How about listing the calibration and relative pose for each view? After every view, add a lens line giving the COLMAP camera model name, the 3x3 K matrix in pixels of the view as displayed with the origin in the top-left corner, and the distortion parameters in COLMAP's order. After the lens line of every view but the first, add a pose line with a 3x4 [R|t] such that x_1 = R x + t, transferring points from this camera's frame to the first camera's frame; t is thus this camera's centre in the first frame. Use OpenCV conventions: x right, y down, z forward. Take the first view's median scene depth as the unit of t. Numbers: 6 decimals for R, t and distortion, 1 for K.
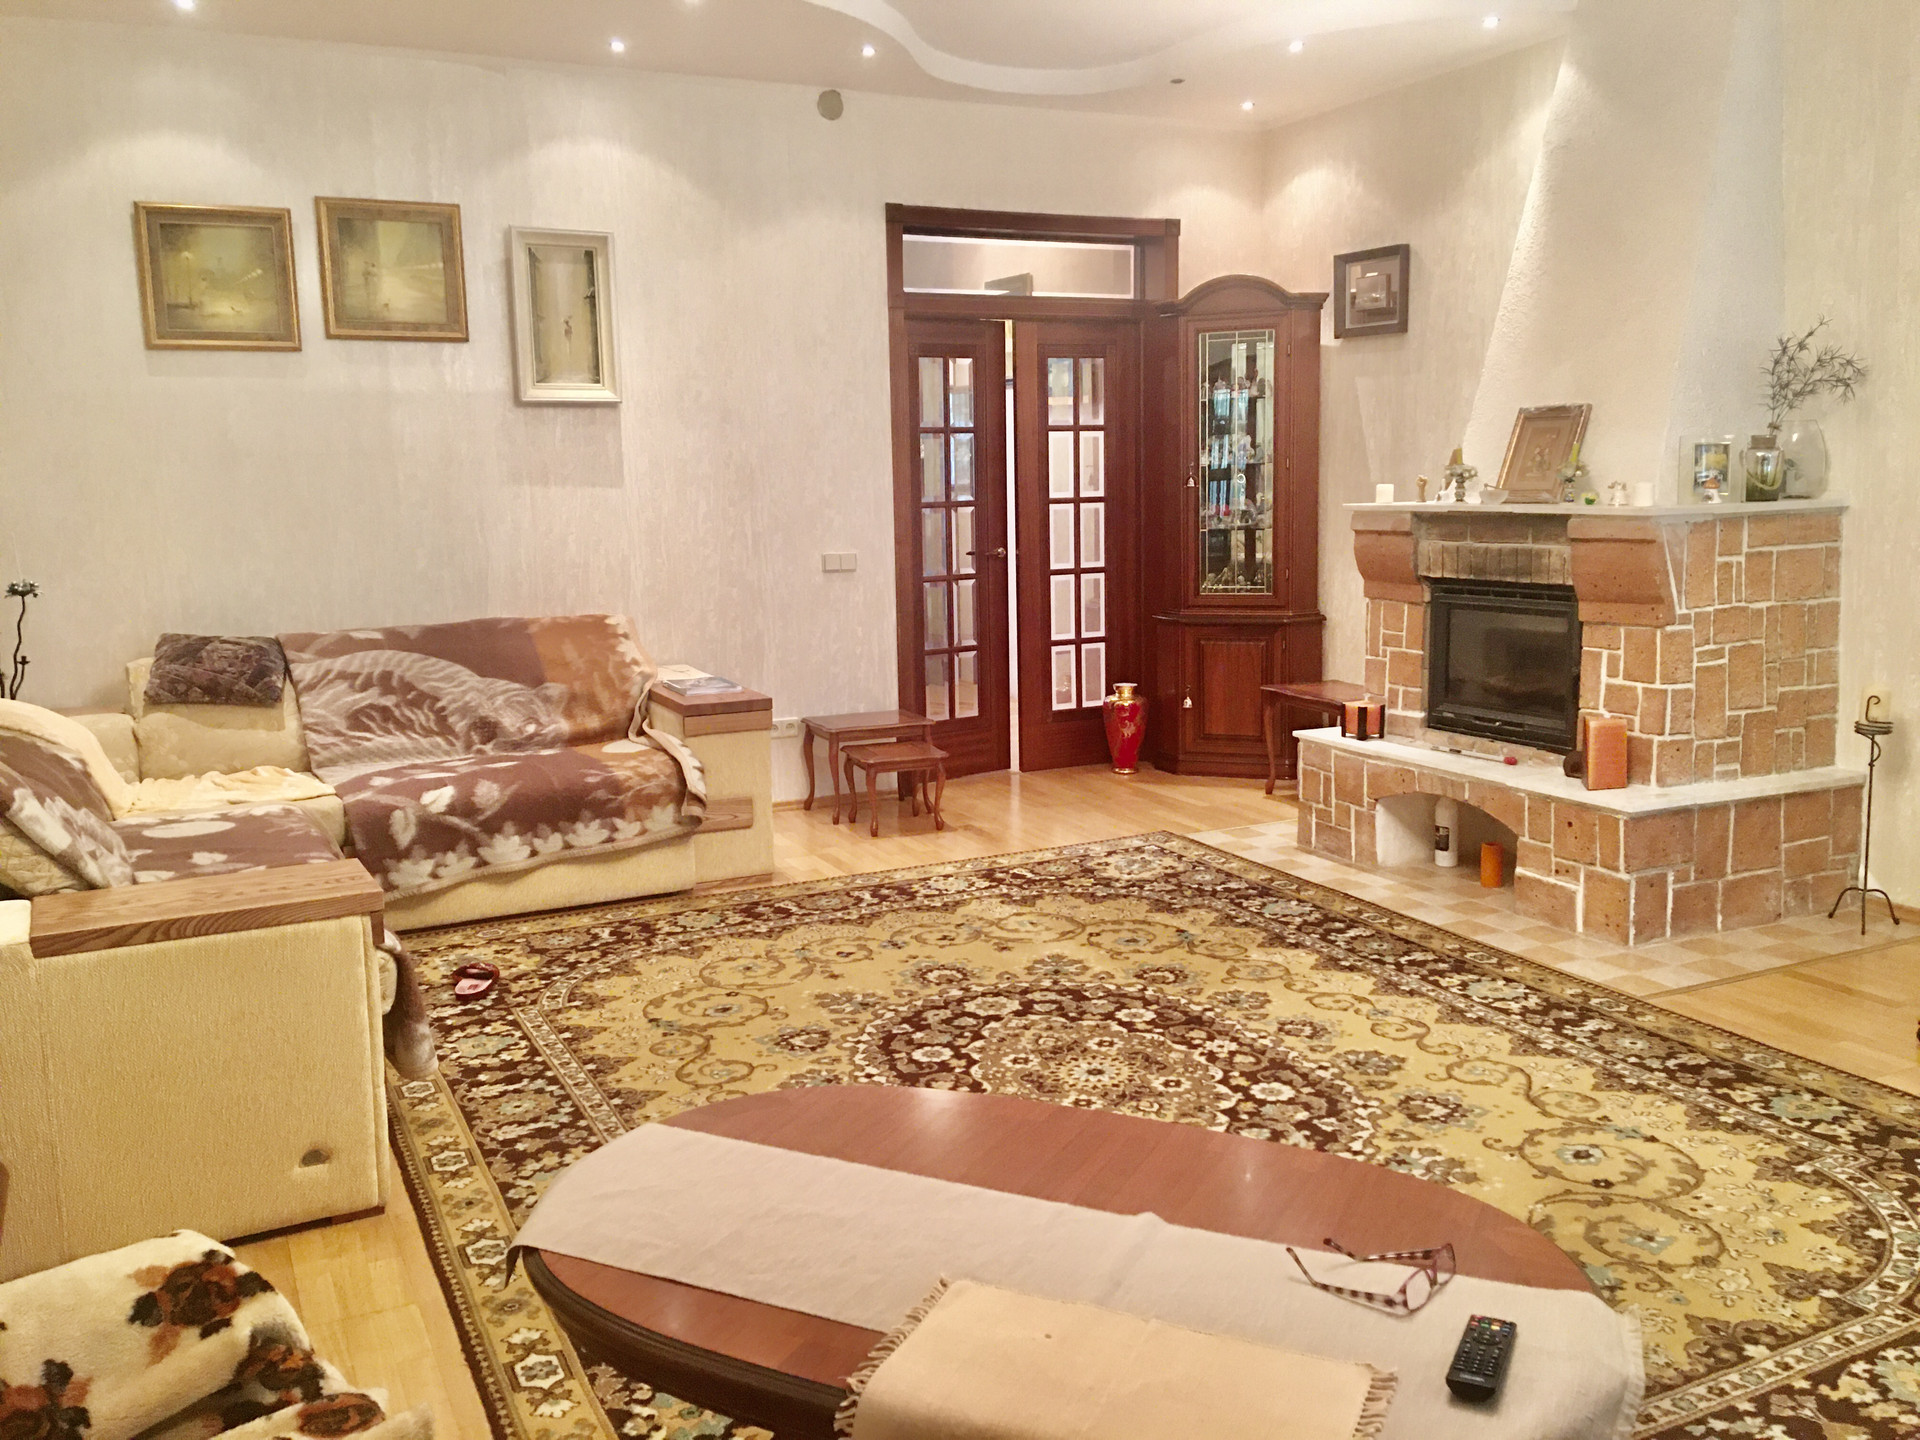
lens RADIAL K [[1629.6, 0, 965.6], [0, 1629.6, 704.6], [0, 0, 1]] dist [0.116476, -0.165759]
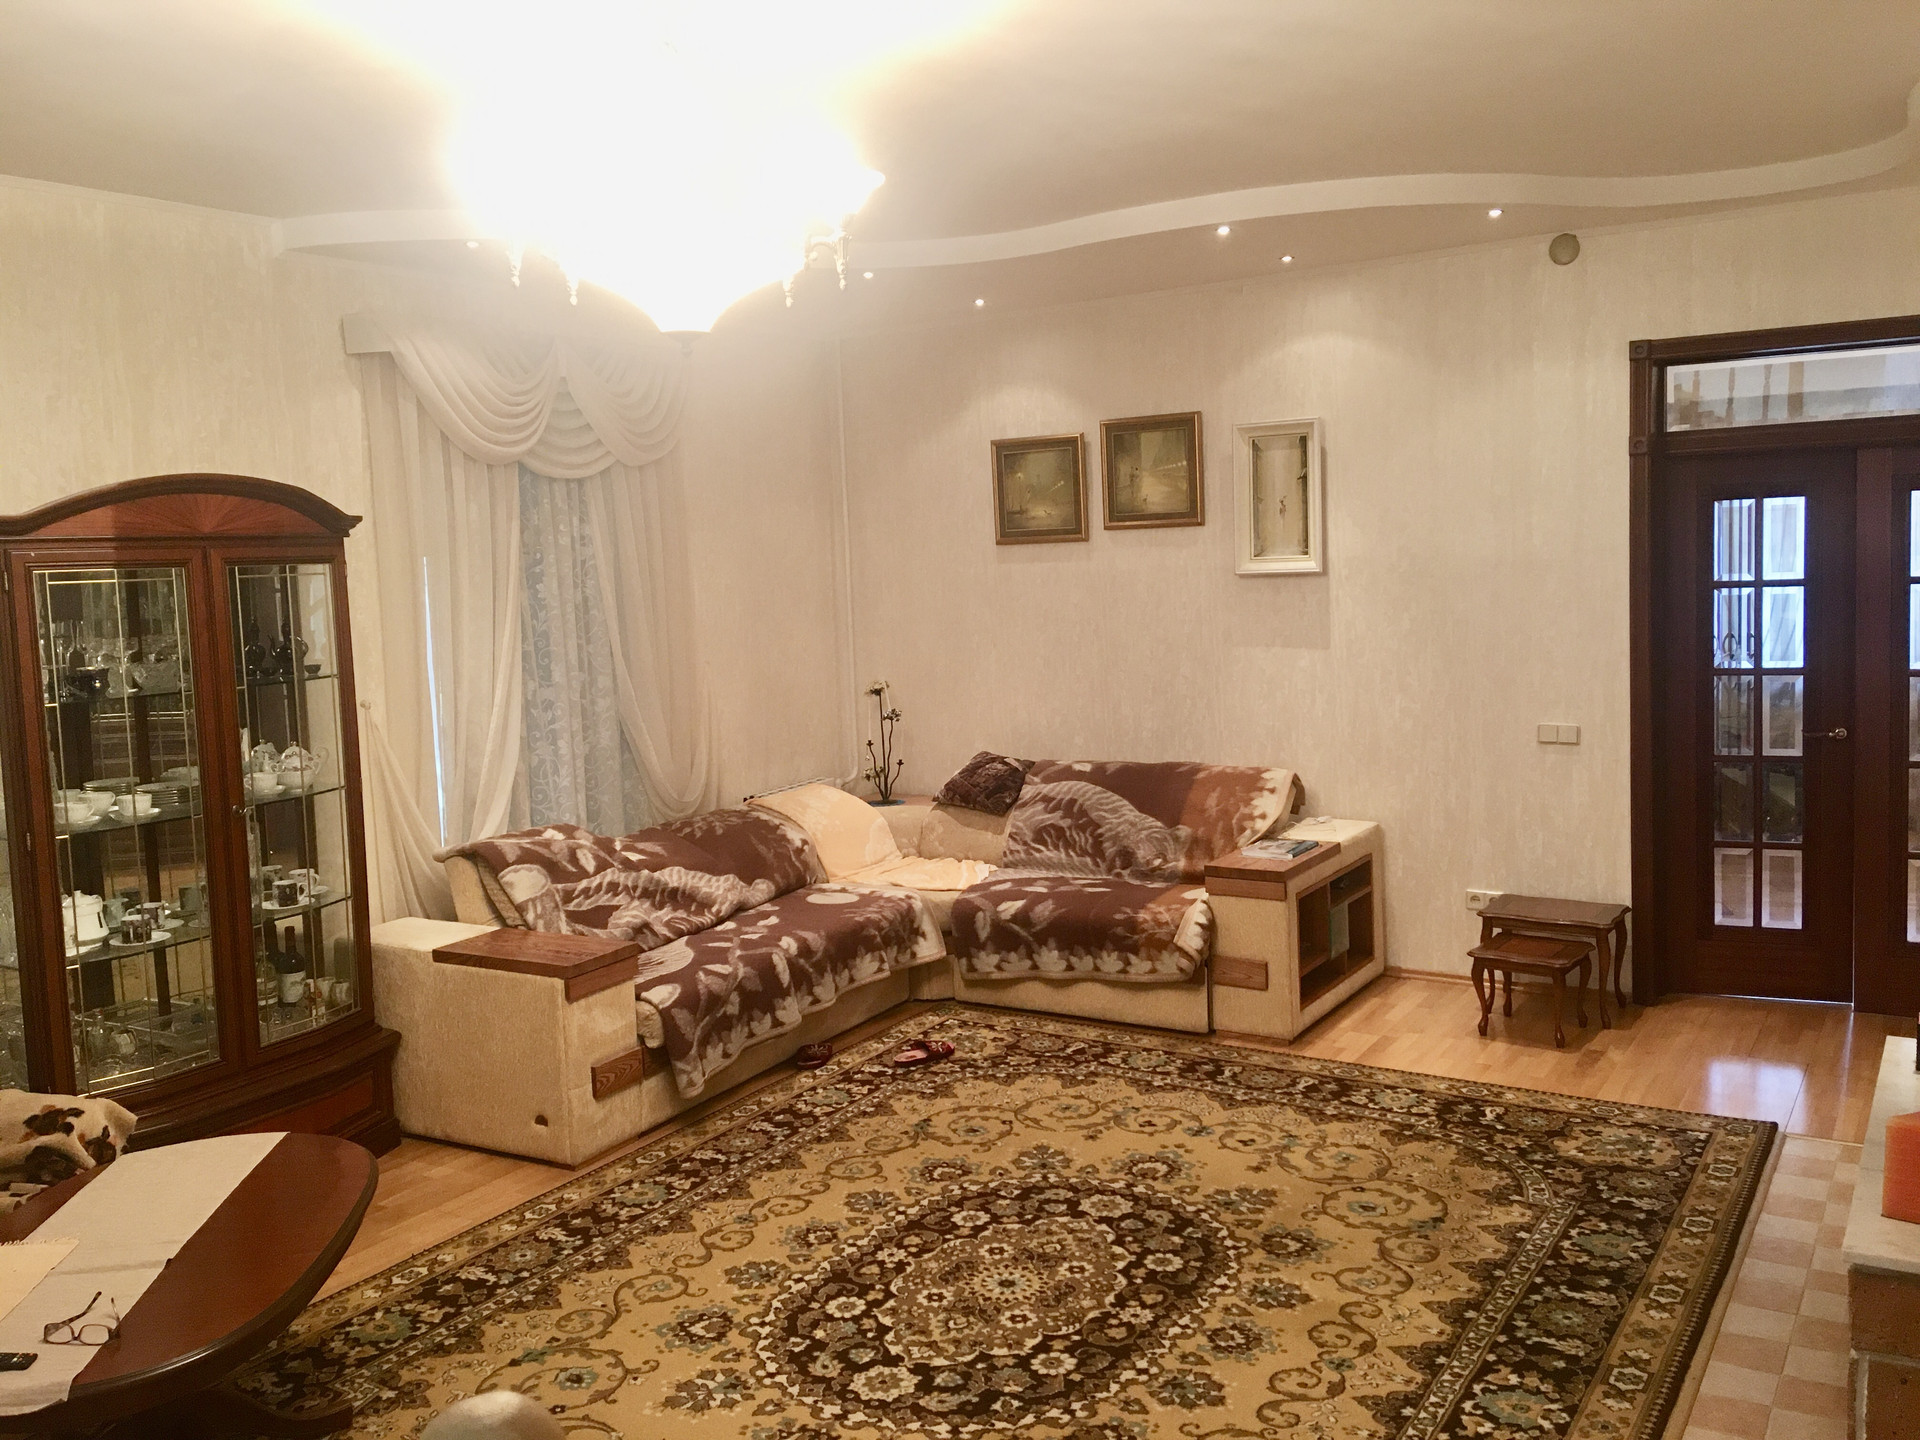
lens RADIAL K [[1629.6, 0, 943.4], [0, 1629.6, 711.2], [0, 0, 1]] dist [0.116476, -0.165759]
pose [[0.513497, 0.083221, -0.854046, 0.728588], [-0.091961, 0.994891, 0.041653, -0.144332], [0.853150, 0.057150, 0.518526, 0.299995]]
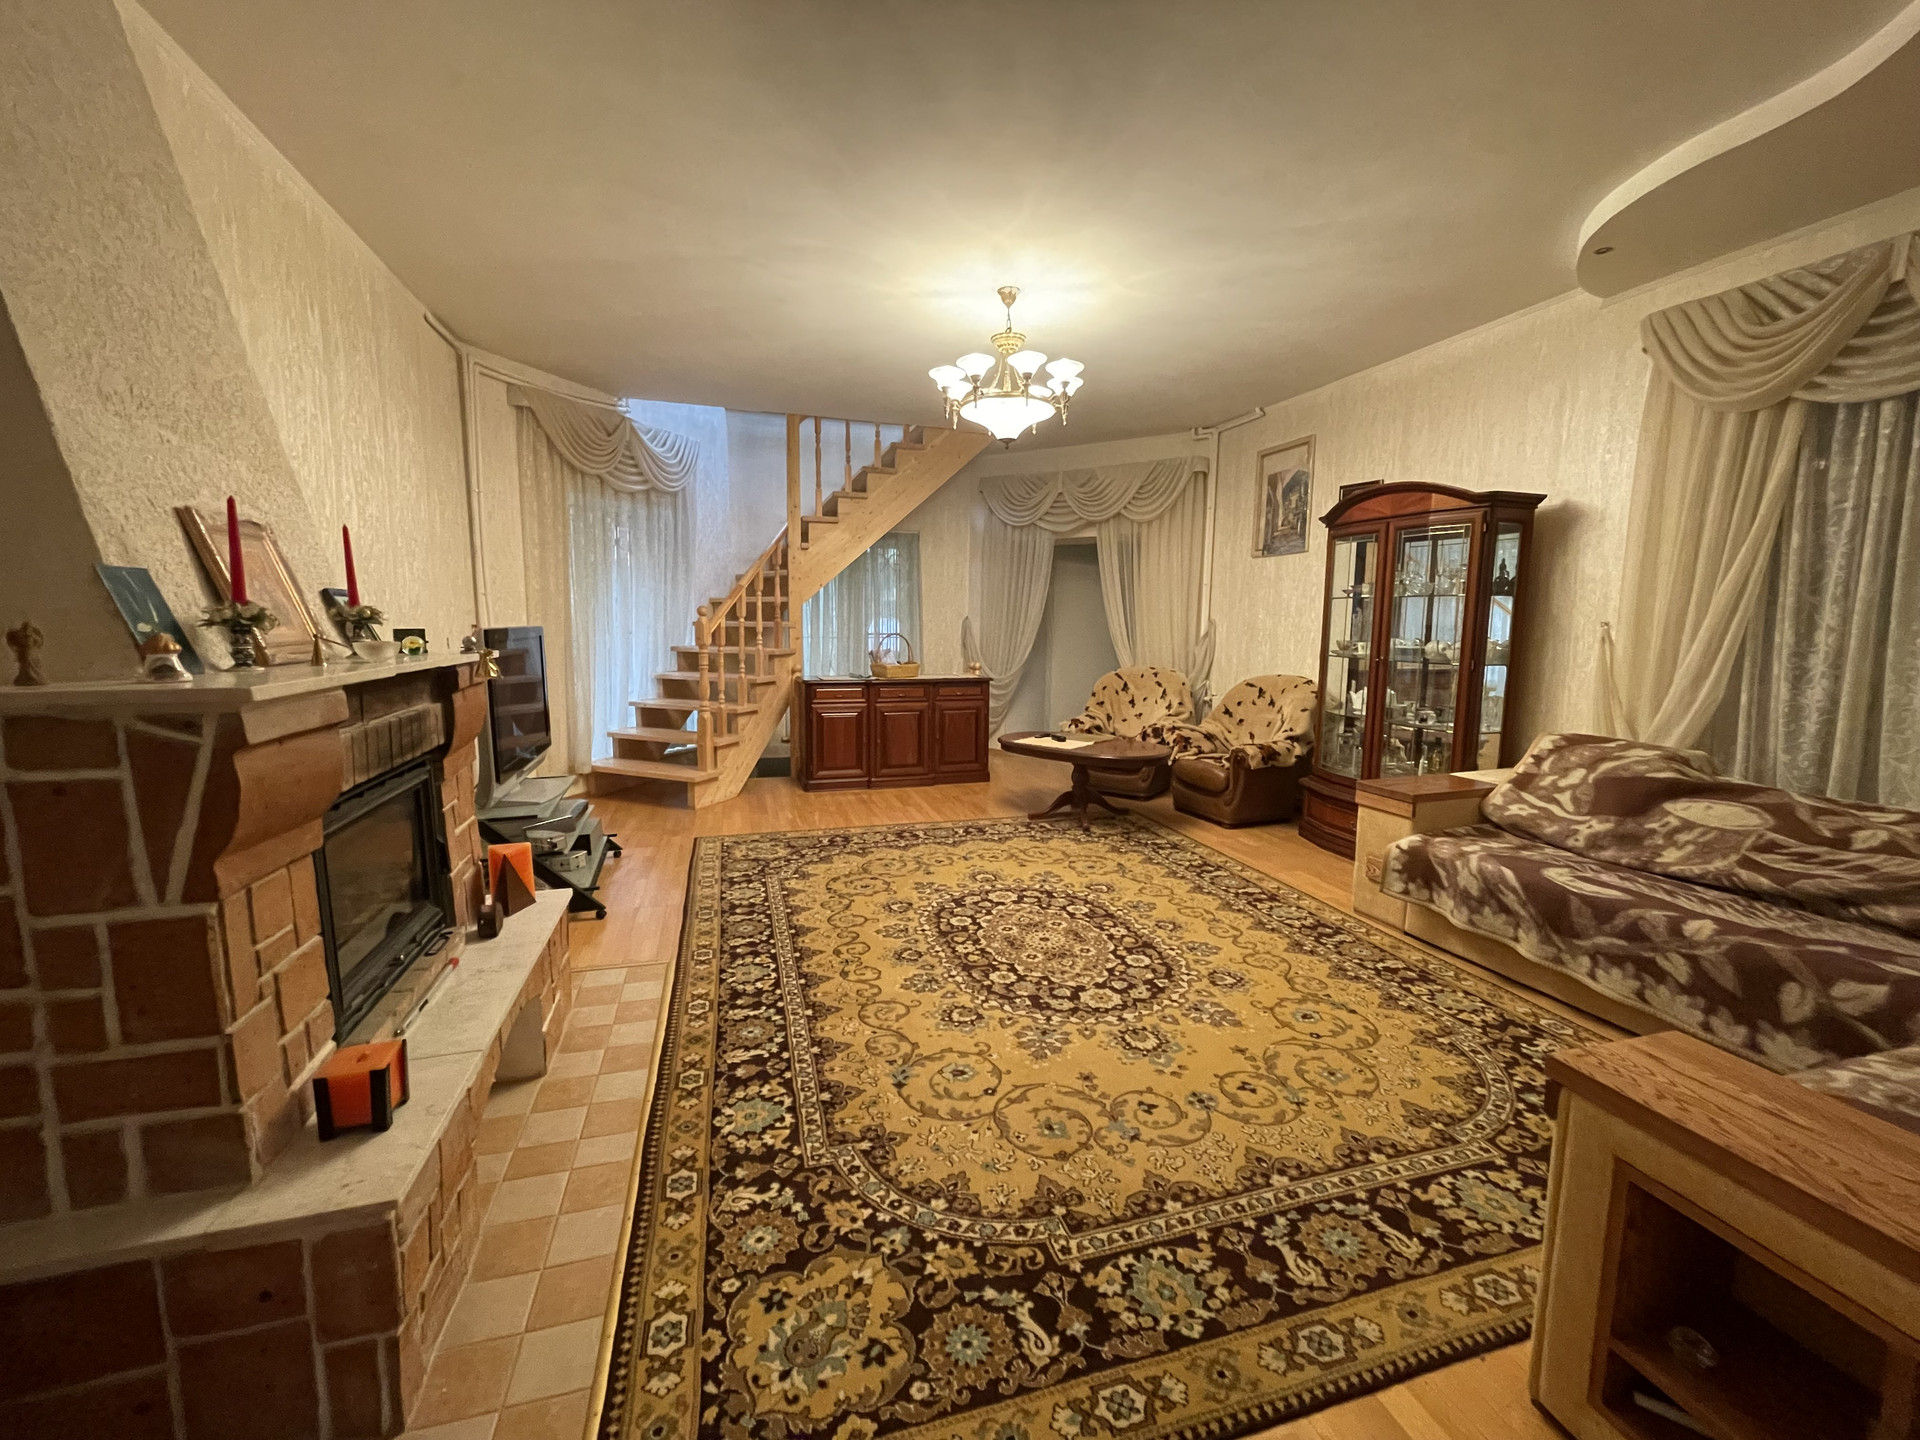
lens RADIAL K [[772.3, 0, 960.9], [0, 772.3, 712.4], [0, 0, 1]] dist [-0.004784, -0.000875]
pose [[-0.984984, -0.013826, 0.172093, 0.020410], [0.031524, 0.965628, 0.258009, -0.191196], [-0.169745, 0.259559, -0.950692, 1.370036]]
